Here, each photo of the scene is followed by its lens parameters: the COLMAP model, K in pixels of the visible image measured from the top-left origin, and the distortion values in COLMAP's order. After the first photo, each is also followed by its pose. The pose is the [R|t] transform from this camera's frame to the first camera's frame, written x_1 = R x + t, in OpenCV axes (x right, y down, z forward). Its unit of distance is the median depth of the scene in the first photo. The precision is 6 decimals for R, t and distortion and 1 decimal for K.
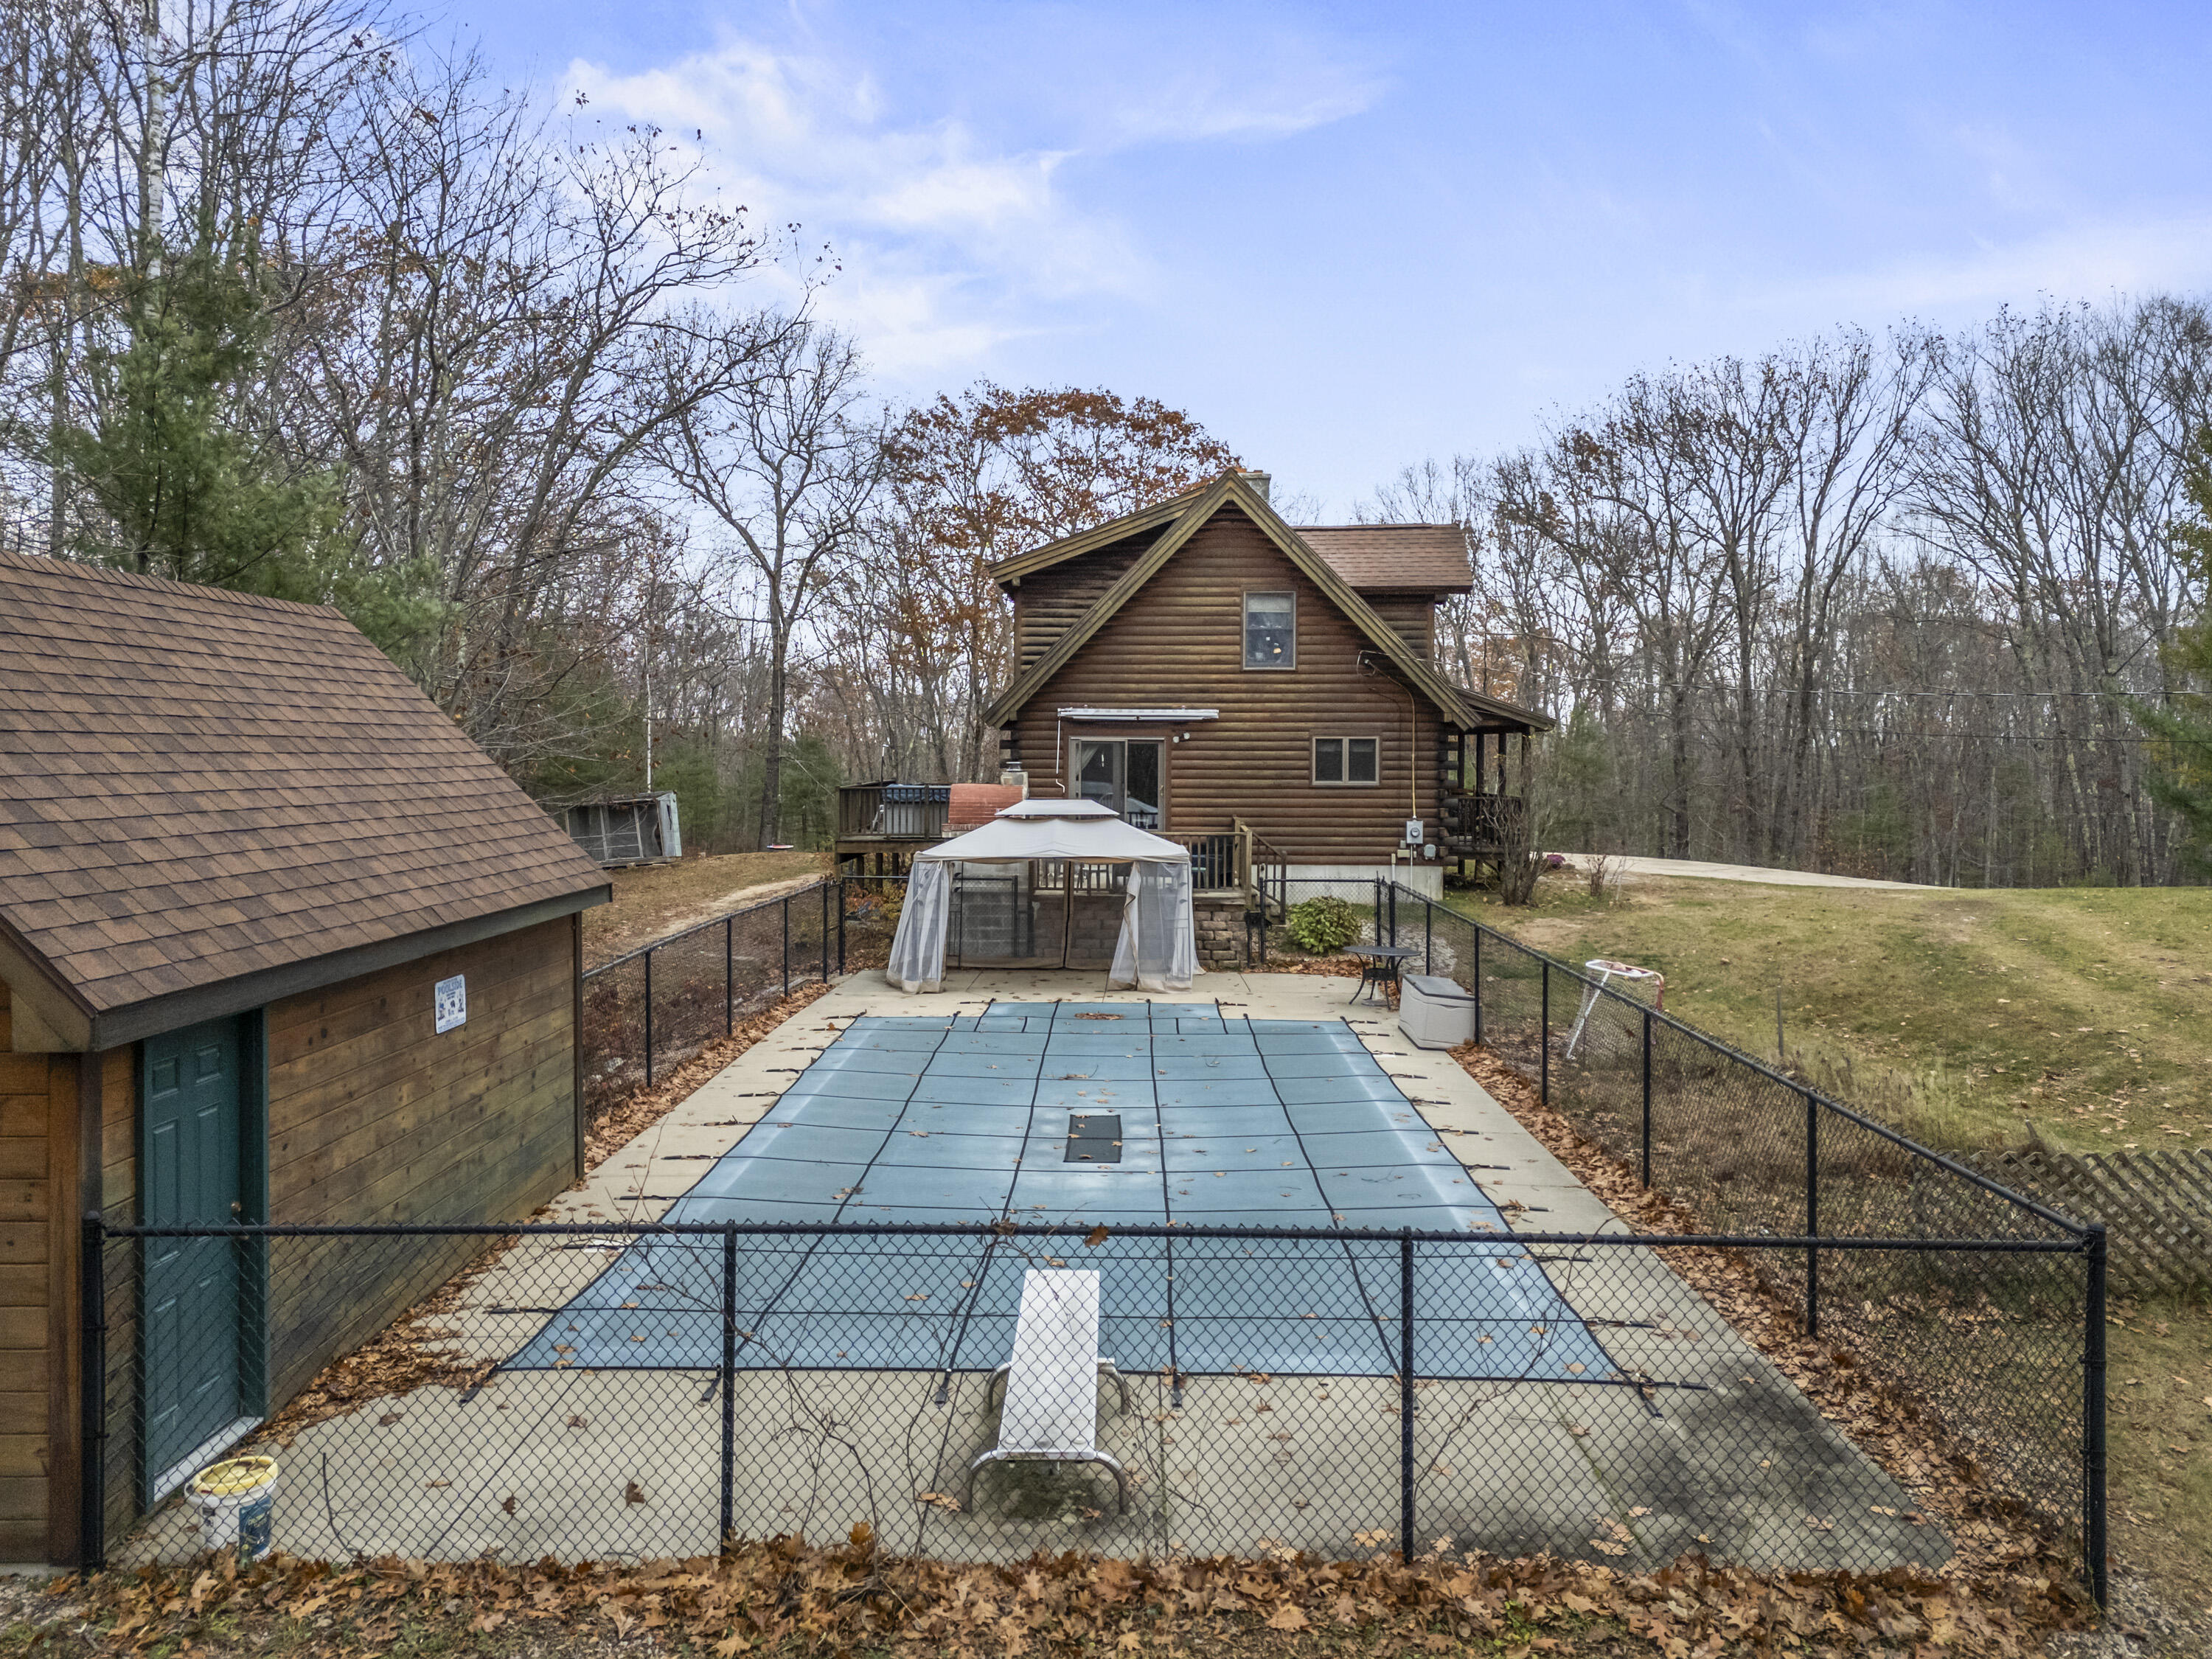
lens RADIAL K [[1596.0, 0, 1105.8], [0, 1596.0, 814.1], [0, 0, 1]] dist [0.085697, -0.093072]
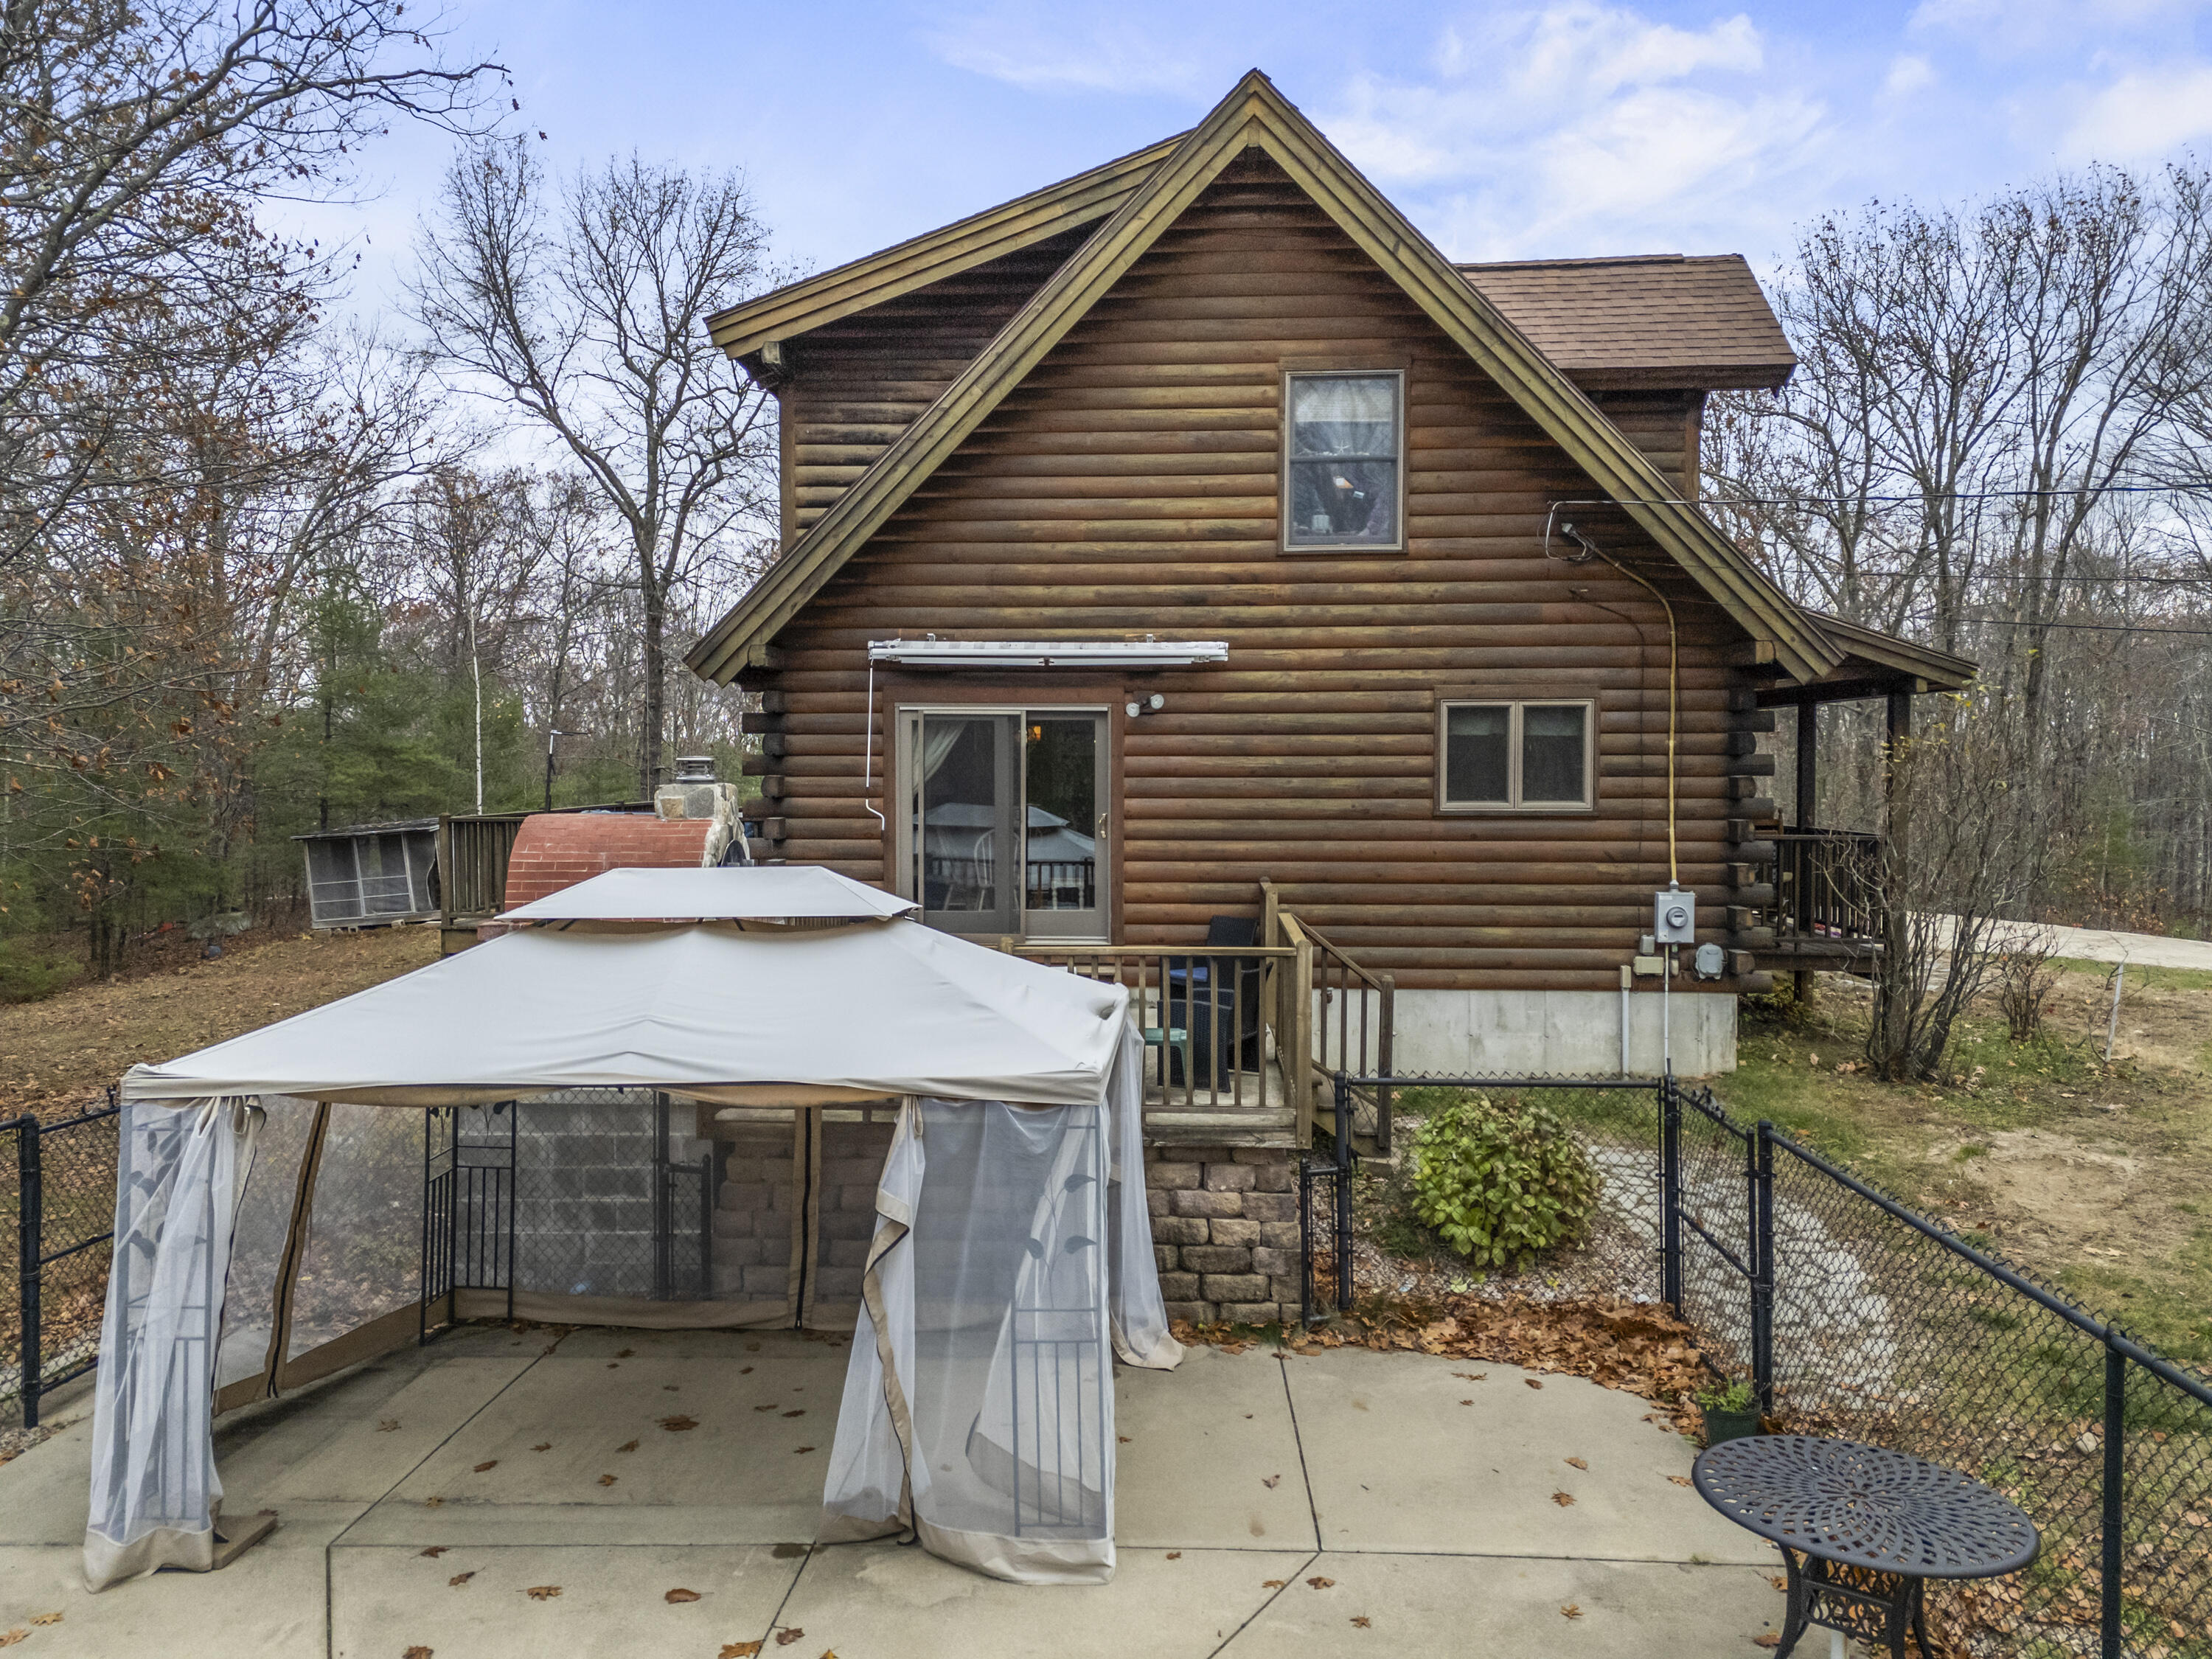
lens RADIAL K [[1596.0, 0, 1105.8], [0, 1596.0, 814.1], [0, 0, 1]] dist [0.085697, -0.093072]
pose [[0.999766, -0.003181, -0.021417, 0.045691], [0.002975, 0.999949, -0.009631, -0.013340], [0.021446, 0.009565, 0.999724, 0.553457]]
